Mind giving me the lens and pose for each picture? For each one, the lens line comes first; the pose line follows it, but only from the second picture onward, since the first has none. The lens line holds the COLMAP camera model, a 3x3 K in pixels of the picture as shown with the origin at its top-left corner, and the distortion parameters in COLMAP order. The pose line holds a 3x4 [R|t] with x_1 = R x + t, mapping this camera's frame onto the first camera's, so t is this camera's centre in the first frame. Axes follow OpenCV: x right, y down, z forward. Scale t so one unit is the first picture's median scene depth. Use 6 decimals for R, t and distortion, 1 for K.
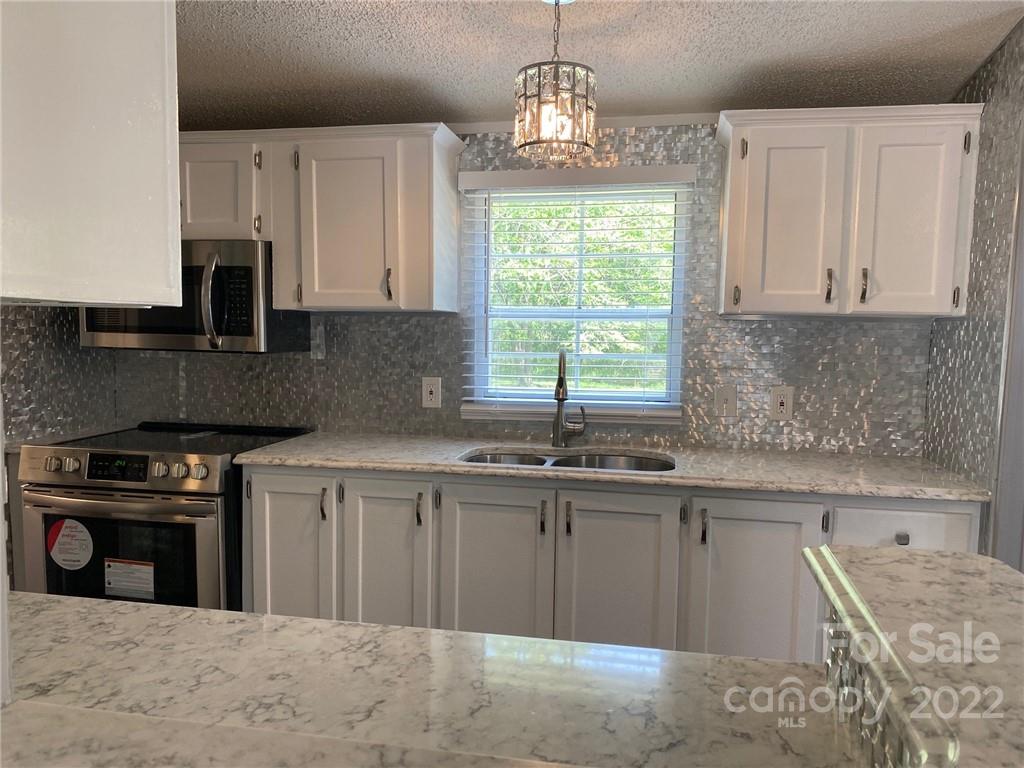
lens RADIAL K [[788.1, 0, 519.0], [0, 788.1, 384.6], [0, 0, 1]] dist [0.034301, -0.048044]
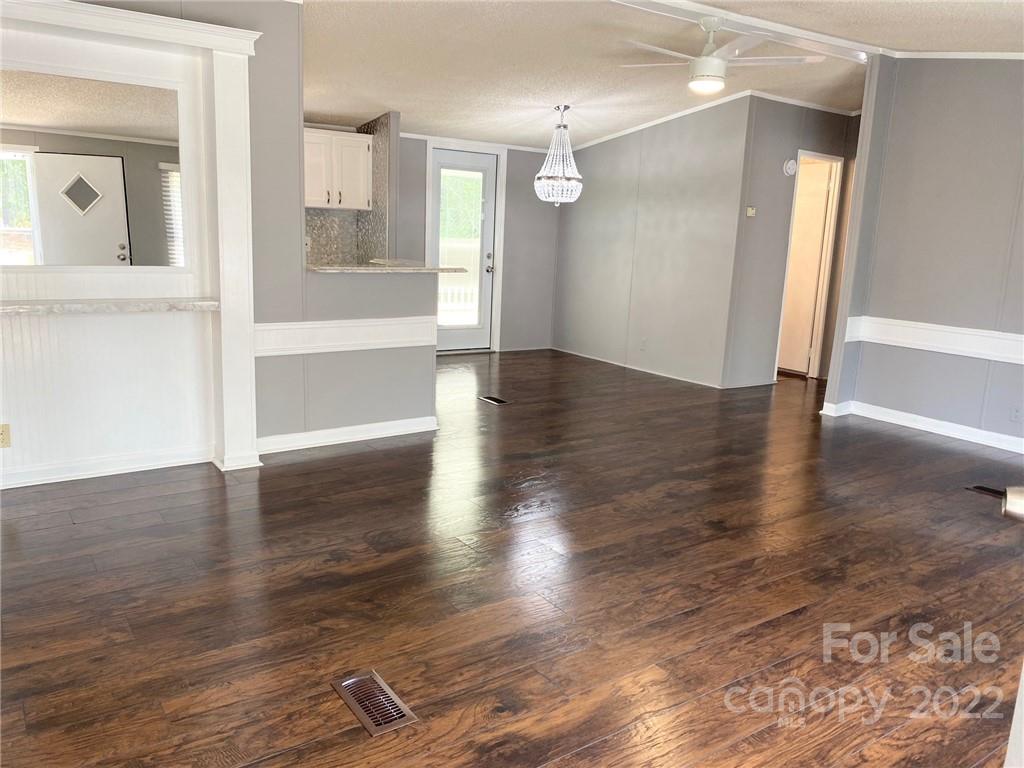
lens RADIAL K [[788.1, 0, 519.0], [0, 788.1, 384.6], [0, 0, 1]] dist [0.034301, -0.048044]
pose [[0.703889, -0.132391, 0.697863, -1.044929], [0.036135, 0.987879, 0.150963, 0.113440], [-0.709390, -0.081044, 0.700141, -1.310279]]
